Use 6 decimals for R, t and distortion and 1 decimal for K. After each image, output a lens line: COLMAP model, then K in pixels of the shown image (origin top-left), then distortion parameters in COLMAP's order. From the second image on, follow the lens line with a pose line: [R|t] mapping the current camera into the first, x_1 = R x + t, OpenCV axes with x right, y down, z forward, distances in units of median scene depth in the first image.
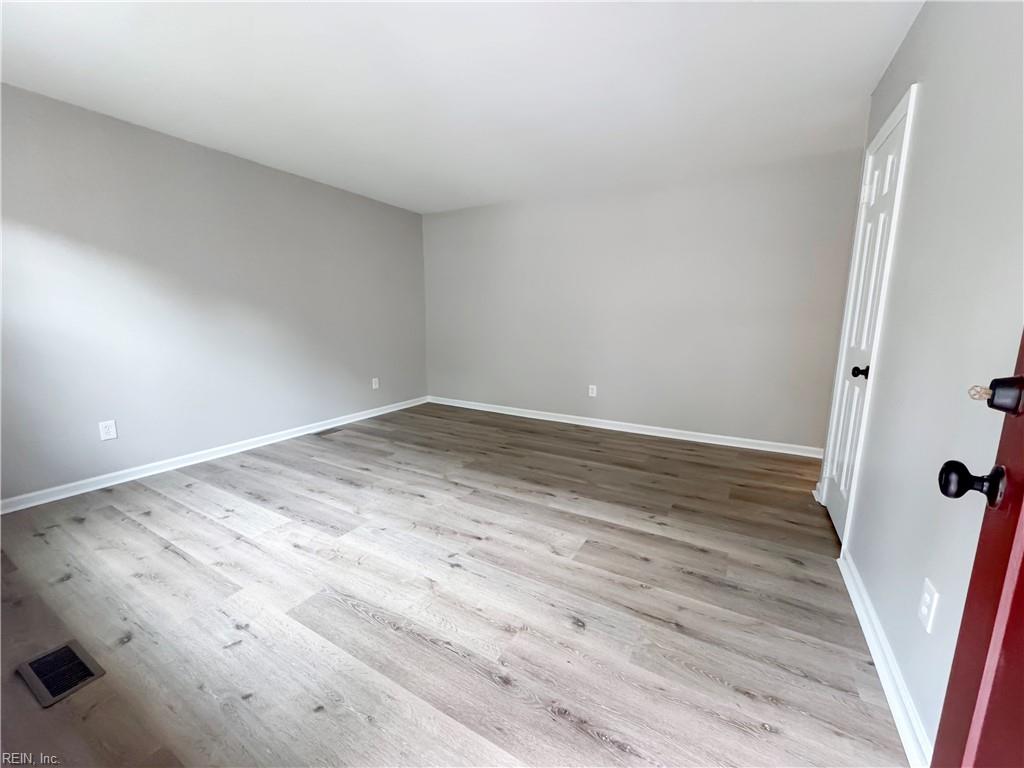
lens RADIAL K [[406.3, 0, 512.0], [0, 406.3, 384.0], [0, 0, 1]] dist [-0.001566, -0.000143]
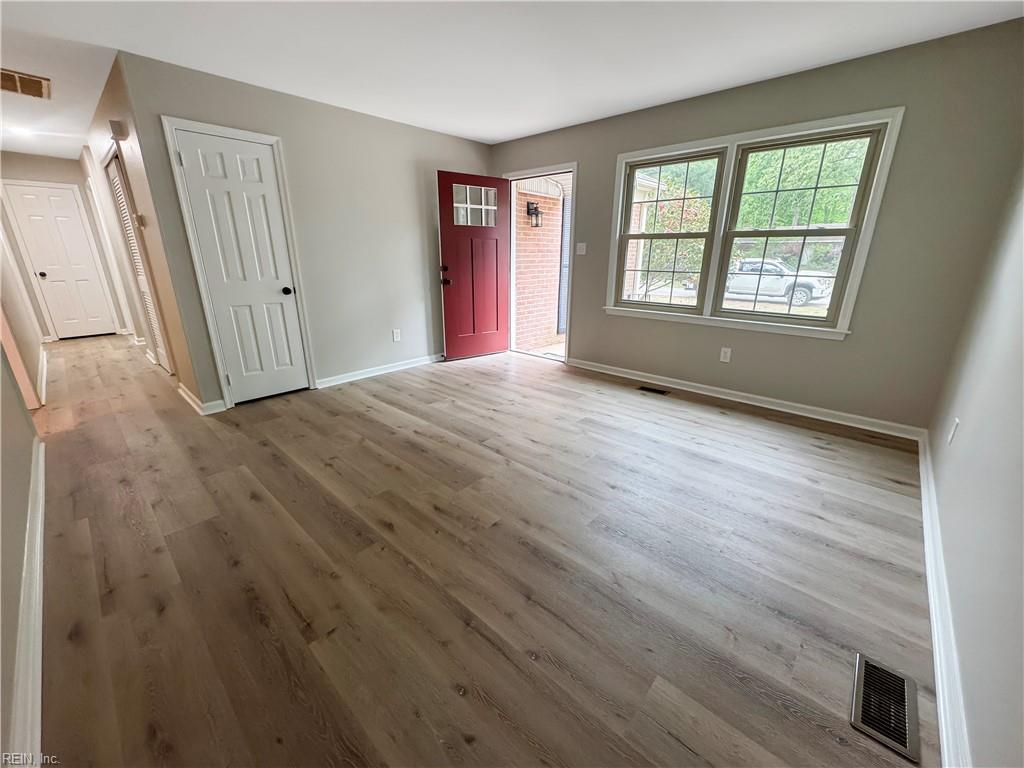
lens RADIAL K [[406.3, 0, 512.0], [0, 406.3, 384.0], [0, 0, 1]] dist [-0.001566, -0.000143]
pose [[-0.975892, -0.074235, 0.205241, -0.368543], [0.028605, 0.888763, 0.457474, -0.332744], [-0.216372, 0.452316, -0.865213, 1.831814]]
